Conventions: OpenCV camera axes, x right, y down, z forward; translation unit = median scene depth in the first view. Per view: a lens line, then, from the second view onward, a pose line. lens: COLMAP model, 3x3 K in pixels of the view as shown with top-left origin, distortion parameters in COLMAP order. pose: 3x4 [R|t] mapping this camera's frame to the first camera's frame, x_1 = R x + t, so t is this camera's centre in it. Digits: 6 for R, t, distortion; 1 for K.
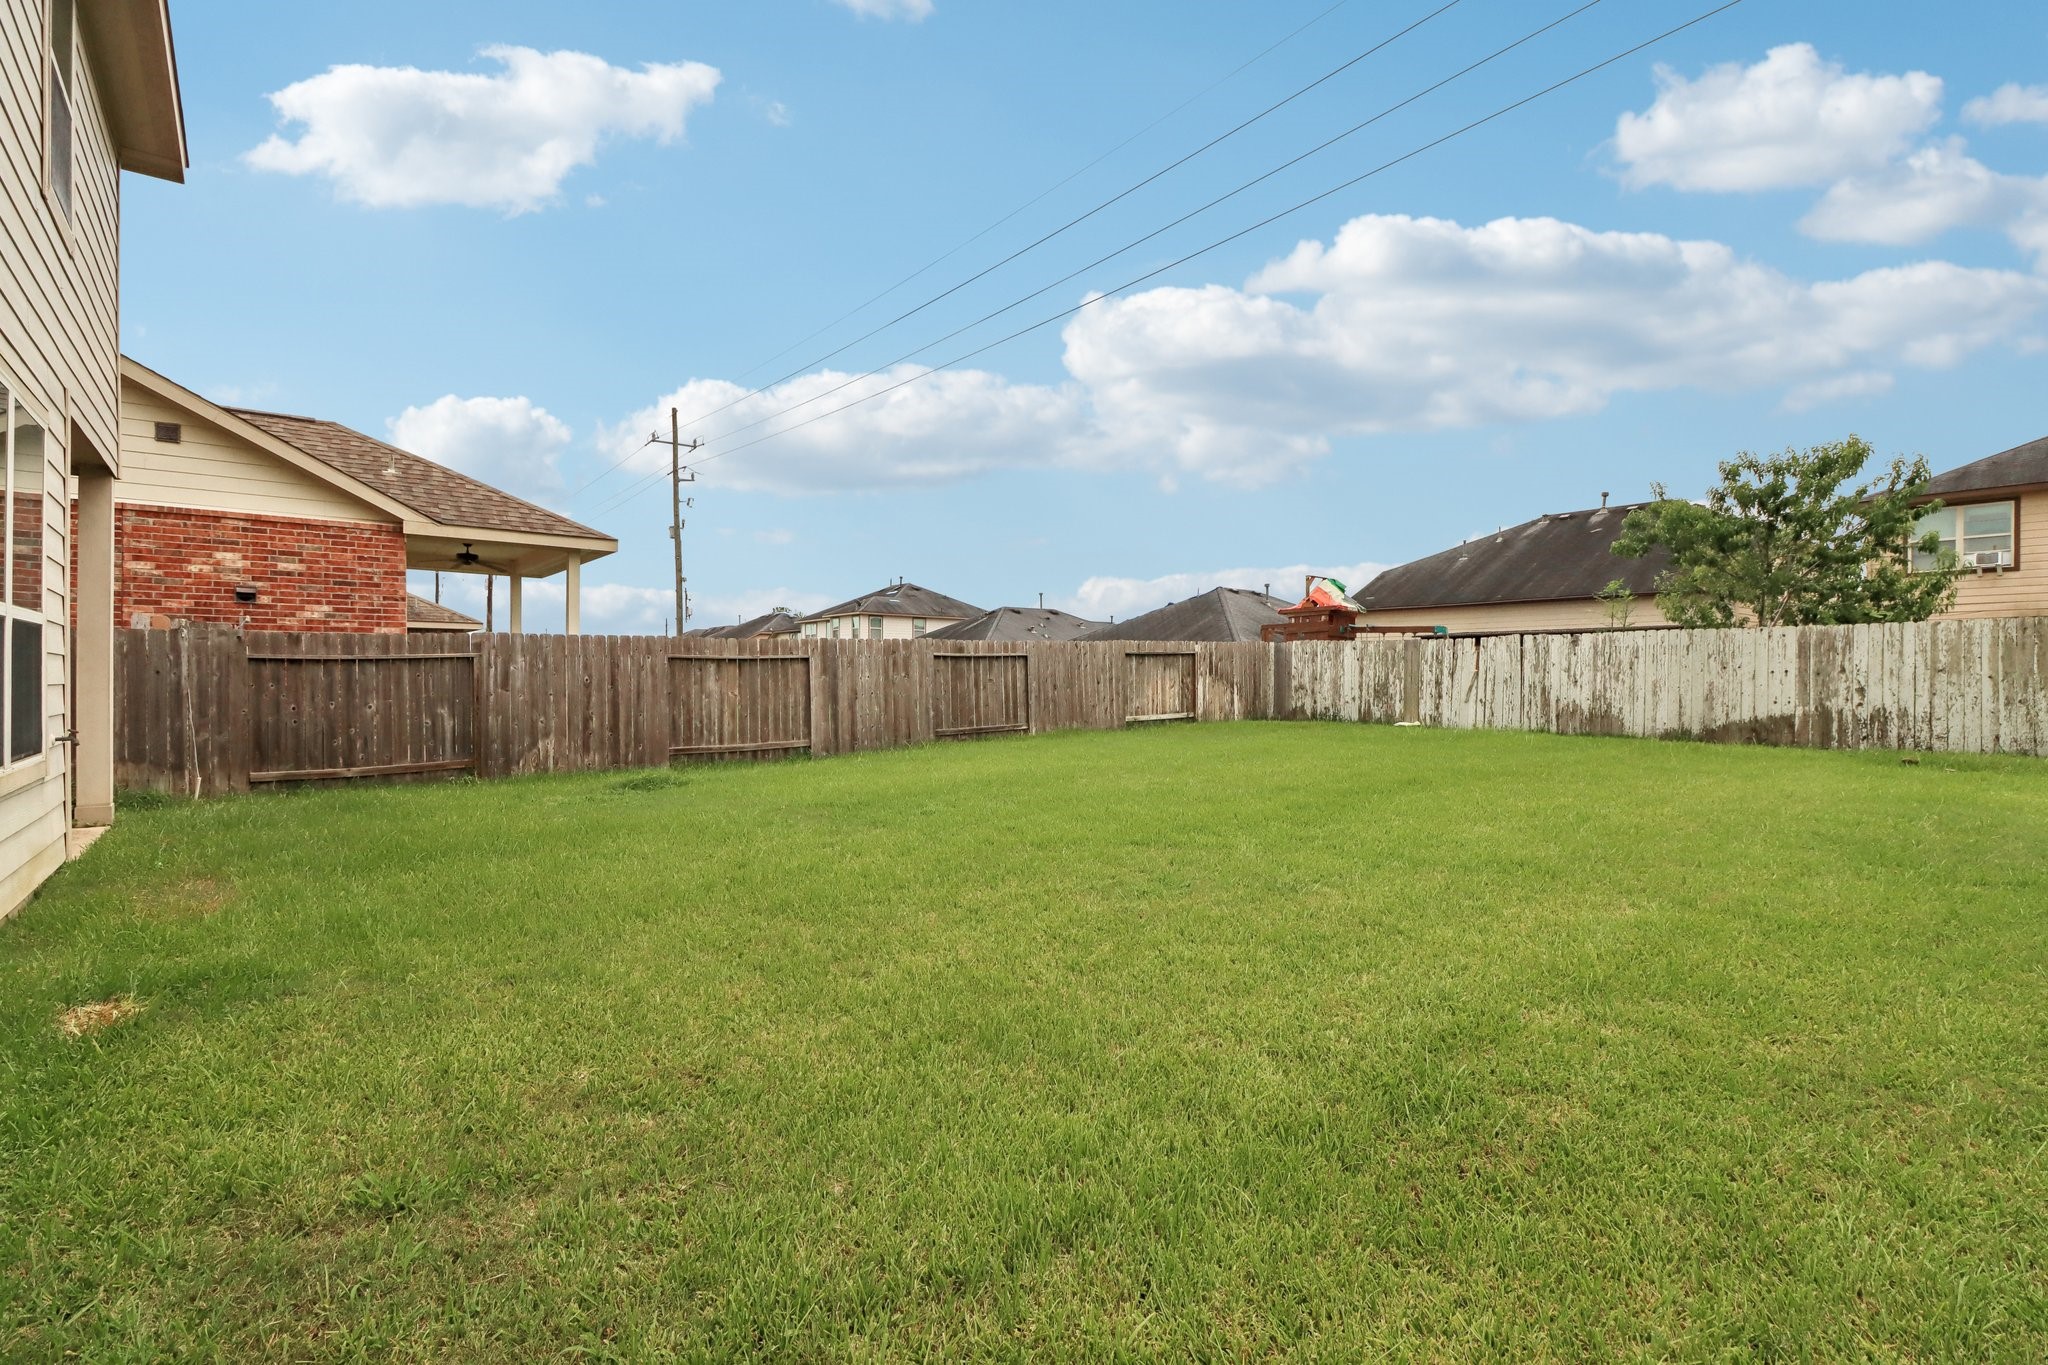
lens RADIAL K [[966.0, 0, 1018.5], [0, 966.0, 656.7], [0, 0, 1]] dist [0.023635, -0.014780]
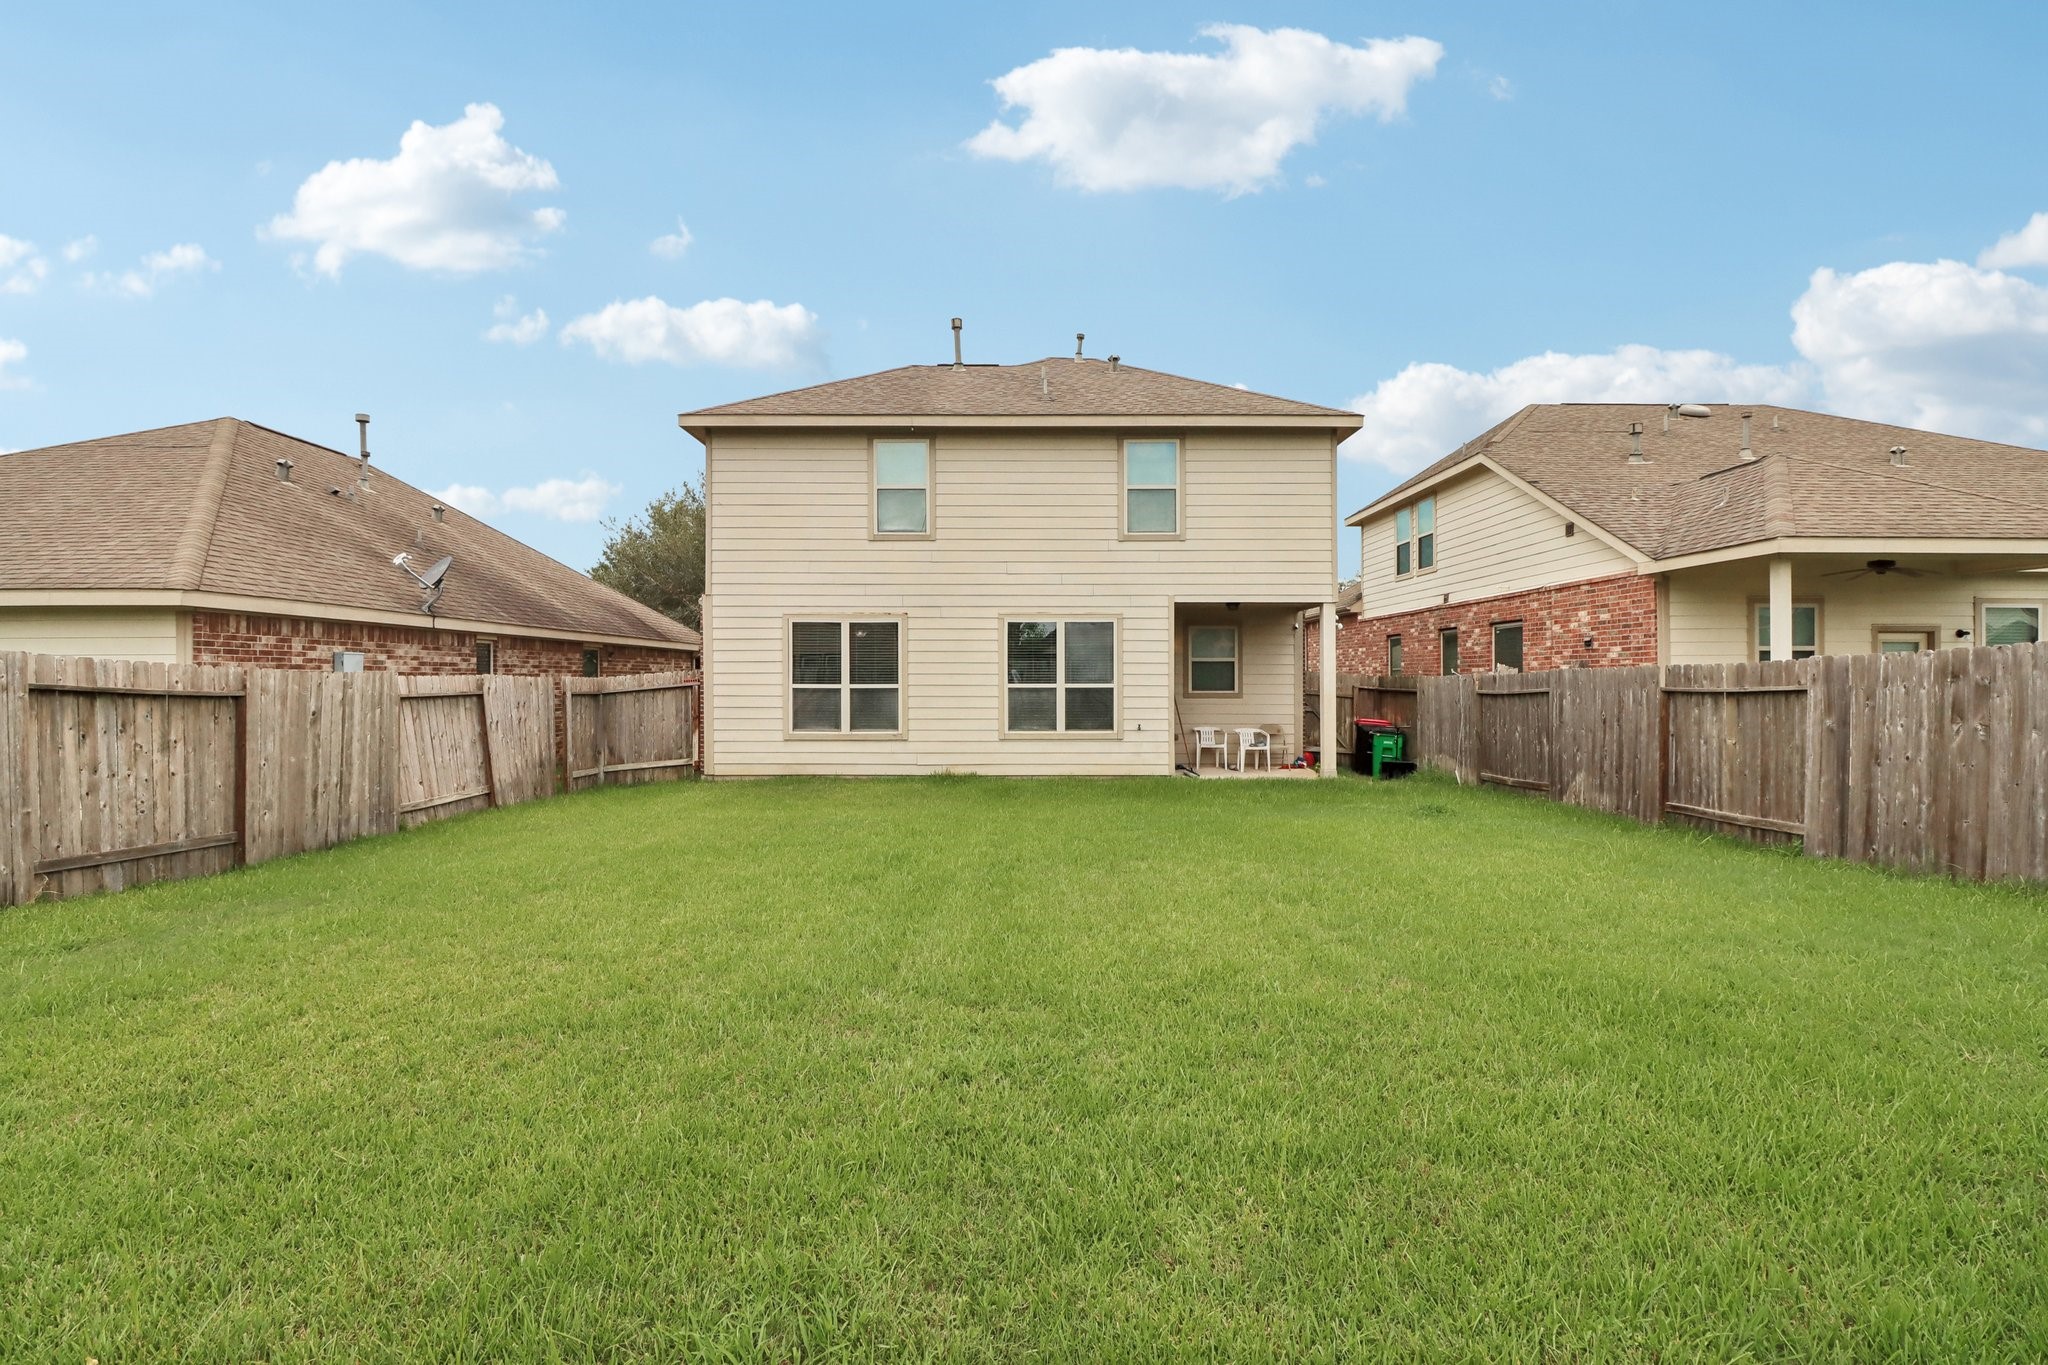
lens RADIAL K [[966.0, 0, 1018.5], [0, 966.0, 656.7], [0, 0, 1]] dist [0.023635, -0.014780]
pose [[-0.608416, -0.025650, -0.793203, 0.662417], [0.015141, 0.998920, -0.043917, 0.000261], [0.793473, -0.038730, -0.607371, 1.149269]]
